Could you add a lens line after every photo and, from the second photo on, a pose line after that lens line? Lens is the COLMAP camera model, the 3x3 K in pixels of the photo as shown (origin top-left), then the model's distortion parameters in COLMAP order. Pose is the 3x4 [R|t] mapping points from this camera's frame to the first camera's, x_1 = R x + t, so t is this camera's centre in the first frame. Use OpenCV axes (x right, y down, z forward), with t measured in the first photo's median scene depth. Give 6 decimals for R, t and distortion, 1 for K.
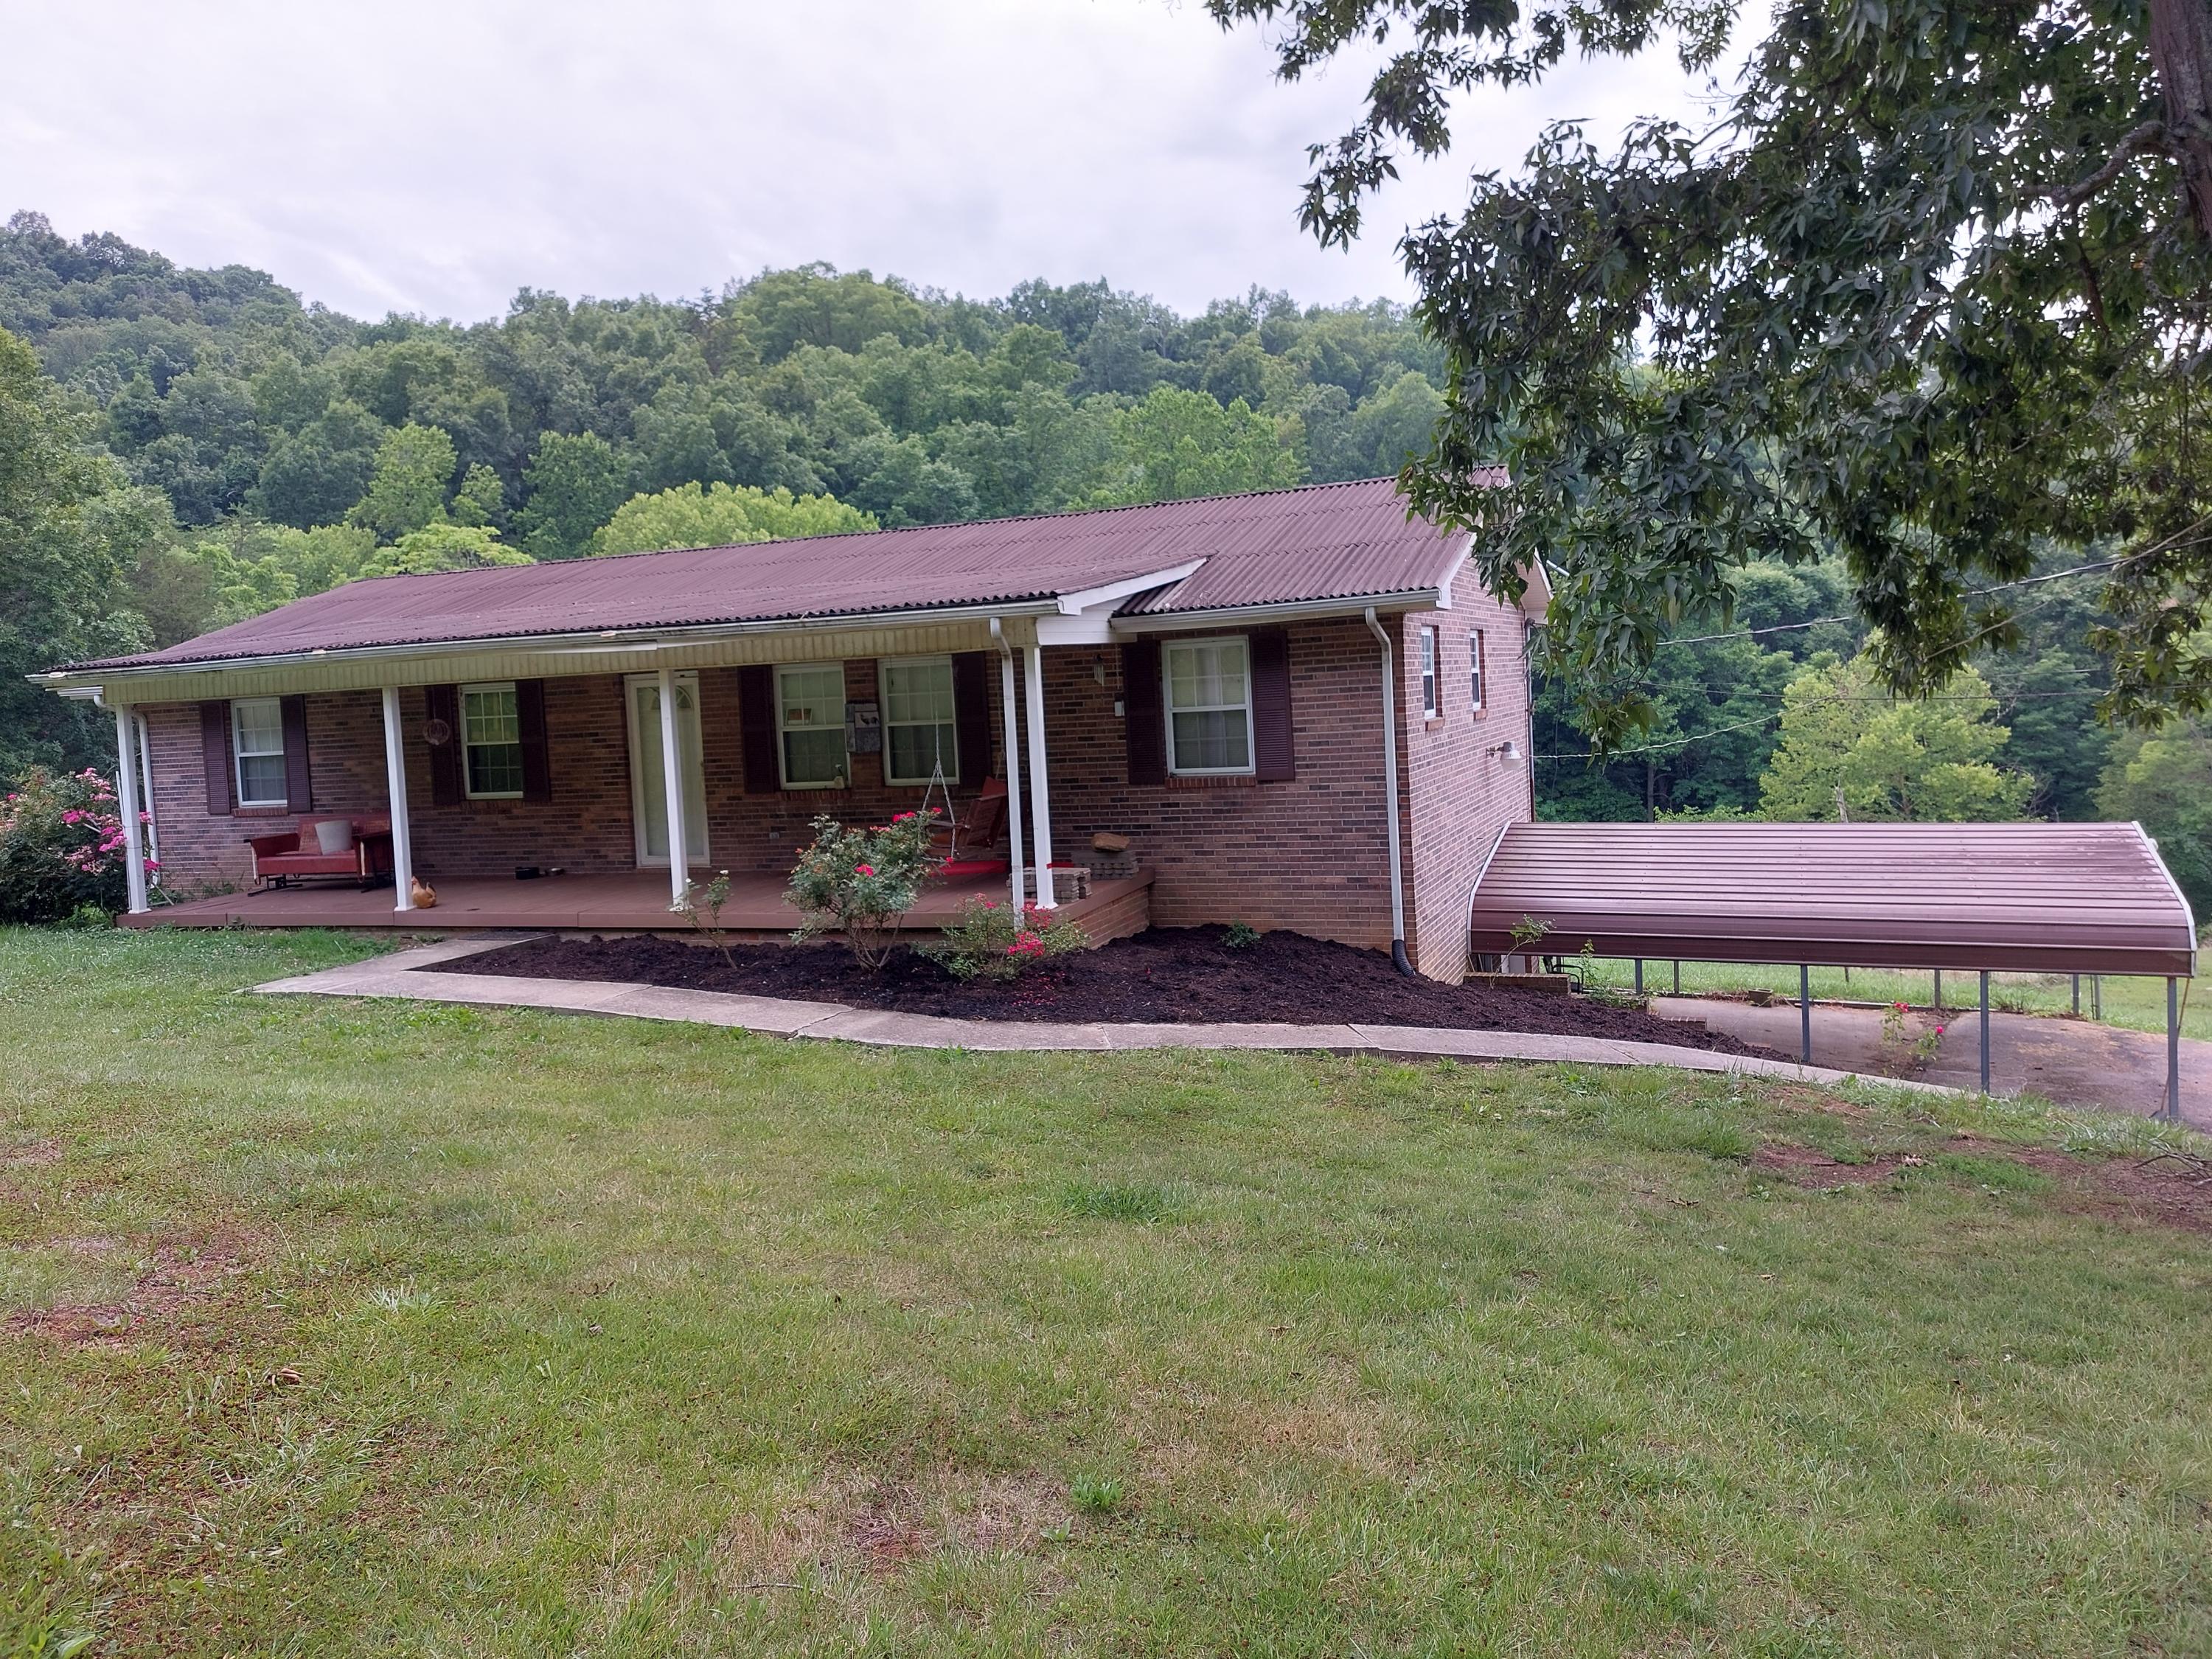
lens RADIAL K [[1577.3, 0, 1123.6], [0, 1577.3, 783.6], [0, 0, 1]] dist [0.093915, -0.111979]
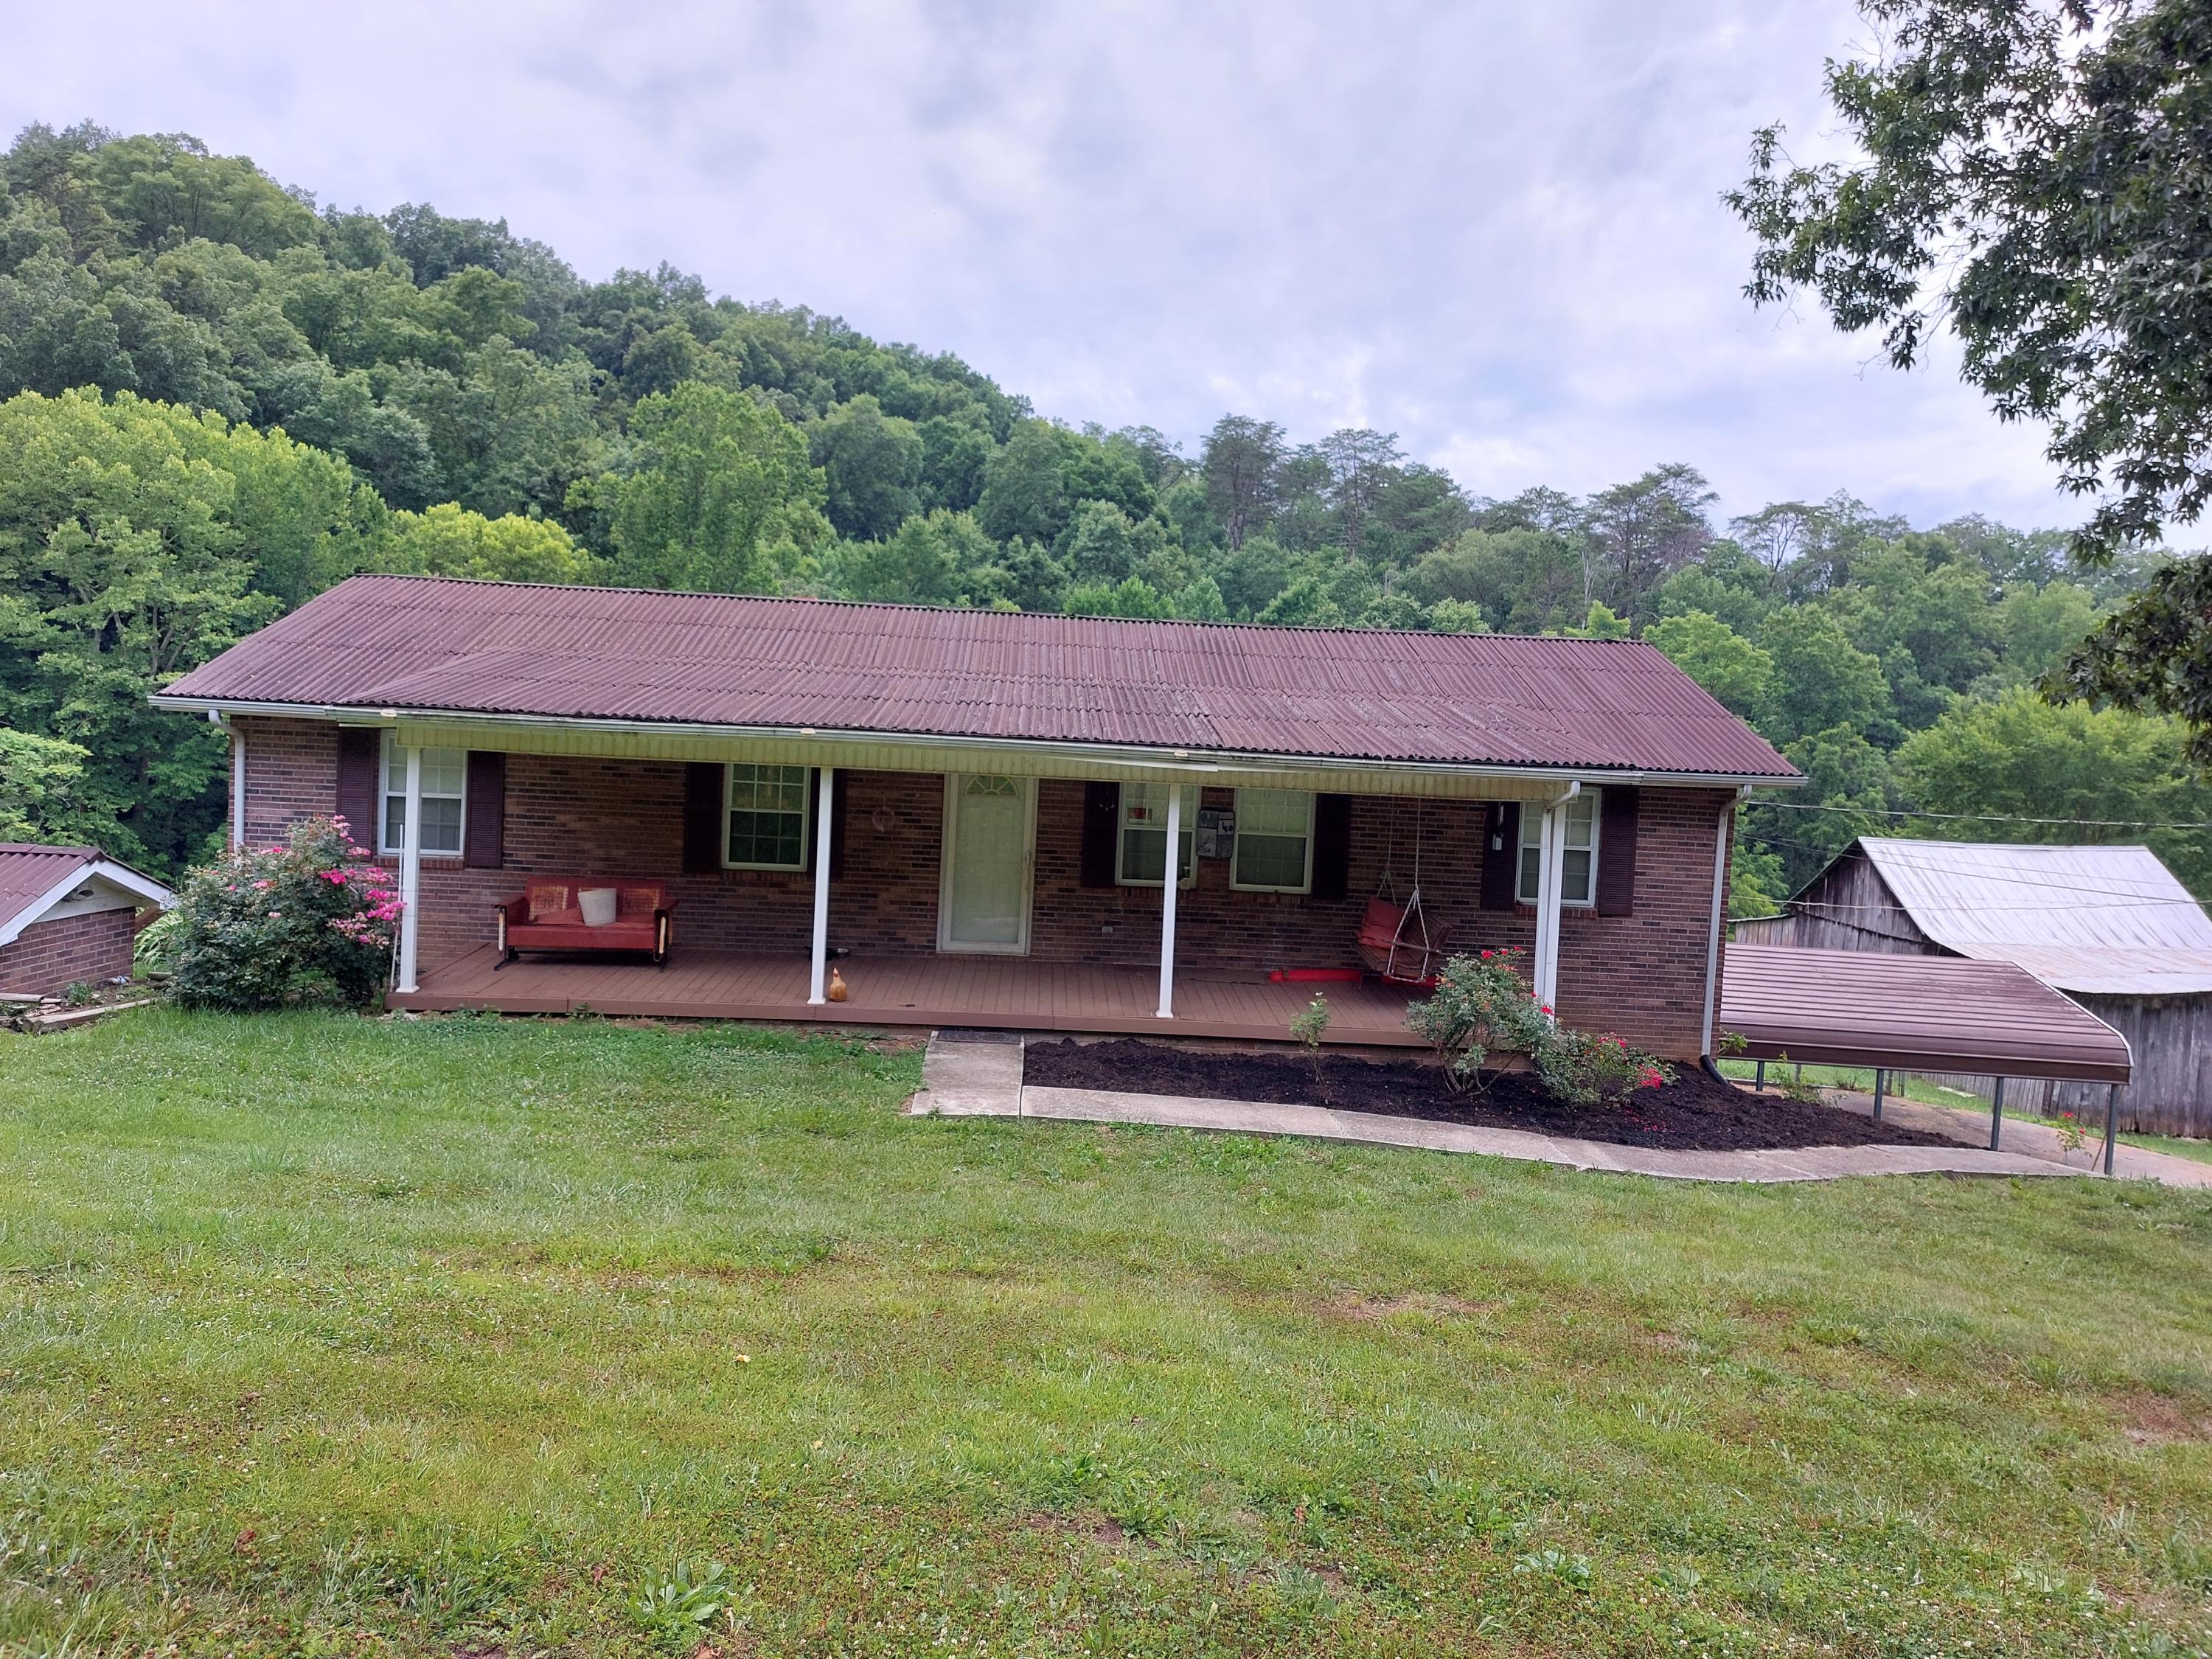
lens RADIAL K [[1577.3, 0, 1123.6], [0, 1577.3, 783.6], [0, 0, 1]] dist [0.093915, -0.111979]
pose [[0.906574, 0.077521, 0.414865, -0.122585], [-0.076363, 0.996891, -0.019408, -0.008139], [-0.415080, -0.014085, 0.909676, 0.014073]]
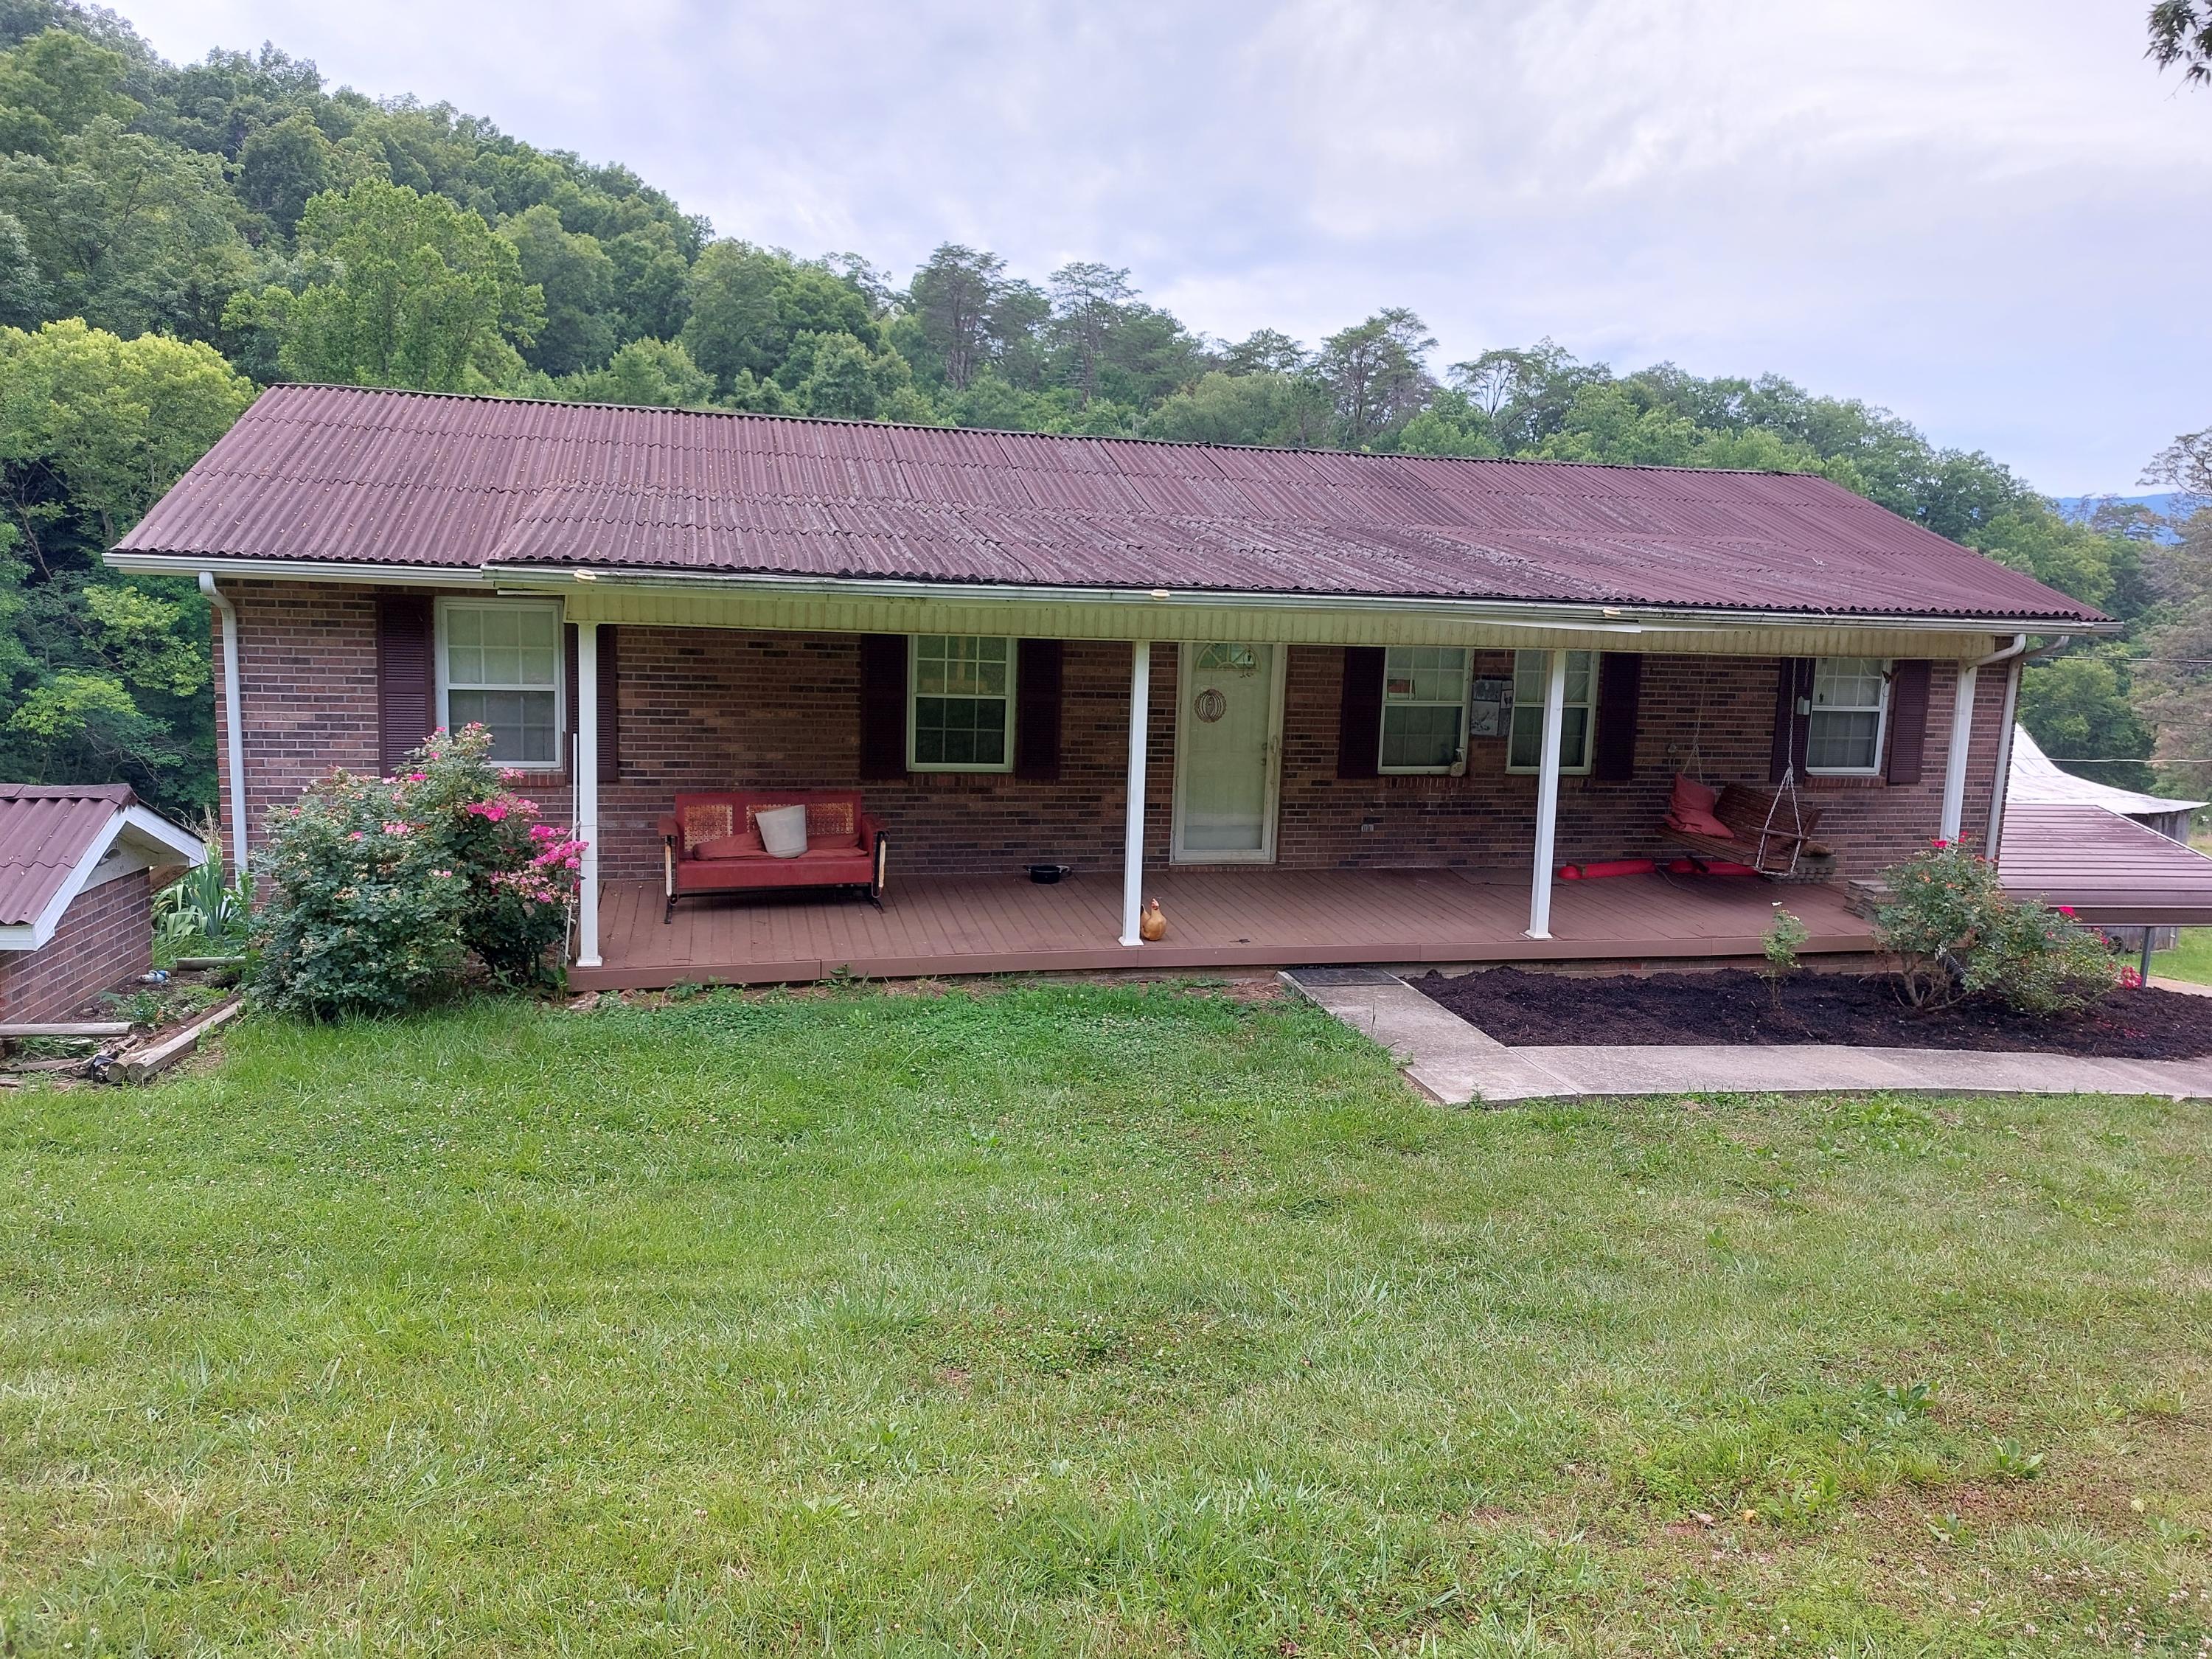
lens RADIAL K [[1586.7, 0, 1142.2], [0, 1586.7, 796.6], [0, 0, 1]] dist [0.069654, -0.072252]
pose [[0.802352, -0.001437, 0.596849, -0.157433], [-0.048805, 0.996490, 0.068008, -0.006818], [-0.594852, -0.083696, 0.799466, 0.076462]]
